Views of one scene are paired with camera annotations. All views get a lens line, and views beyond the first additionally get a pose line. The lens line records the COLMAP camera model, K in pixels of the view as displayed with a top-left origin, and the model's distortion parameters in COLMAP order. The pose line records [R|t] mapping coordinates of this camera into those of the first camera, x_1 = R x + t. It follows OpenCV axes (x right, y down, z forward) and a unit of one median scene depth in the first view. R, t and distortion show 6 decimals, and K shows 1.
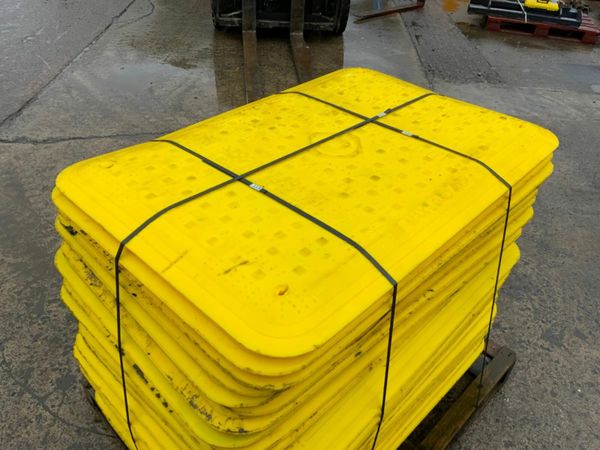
lens RADIAL K [[497.6, 0, 297.0], [0, 497.6, 222.5], [0, 0, 1]] dist [0.056559, -0.104723]
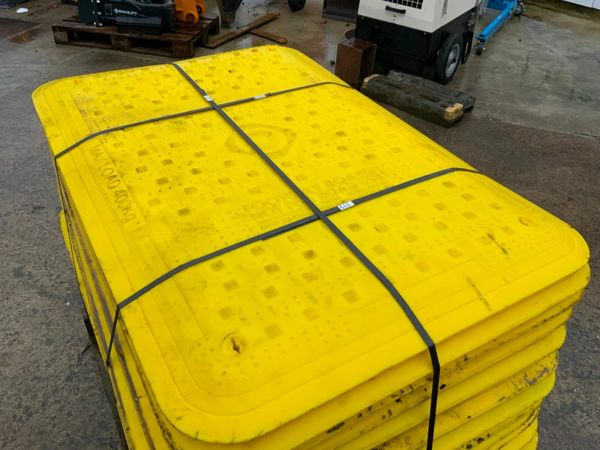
lens RADIAL K [[497.6, 0, 299.4], [0, 497.6, 223.8], [0, 0, 1]] dist [0.056559, -0.104723]
pose [[0.271993, -0.620153, 0.735819, -0.490758], [0.550082, 0.727599, 0.409890, -0.289532], [-0.789576, 0.293273, 0.539037, 0.428209]]
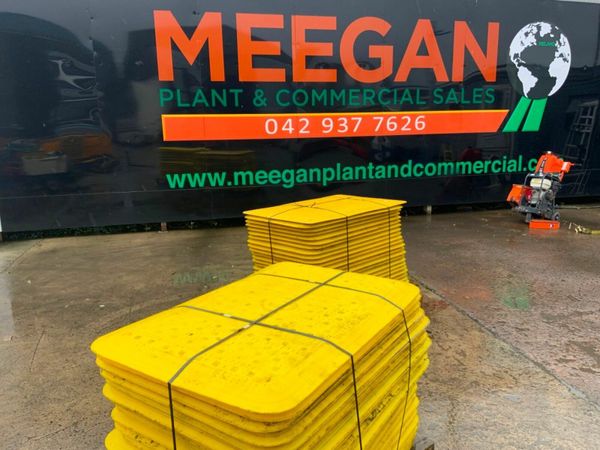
lens RADIAL K [[497.6, 0, 304.6], [0, 497.6, 225.3], [0, 0, 1]] dist [0.056559, -0.104723]
pose [[-0.973717, 0.001664, -0.227756, 0.271876], [-0.169373, 0.663272, 0.728960, -1.134964], [0.152277, 0.748377, -0.645557, 1.437527]]
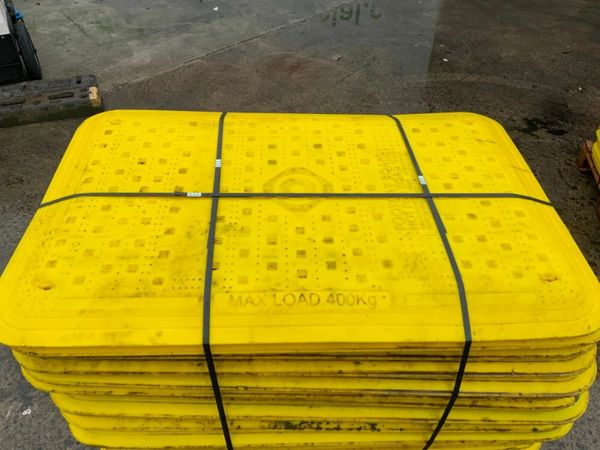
lens RADIAL K [[497.6, 0, 294.5], [0, 497.6, 229.0], [0, 0, 1]] dist [0.056559, -0.104723]
pose [[-0.707643, -0.524278, 0.473682, -0.305664], [0.383903, 0.277519, 0.880683, -0.740779], [-0.593178, 0.805057, 0.004887, 0.844558]]
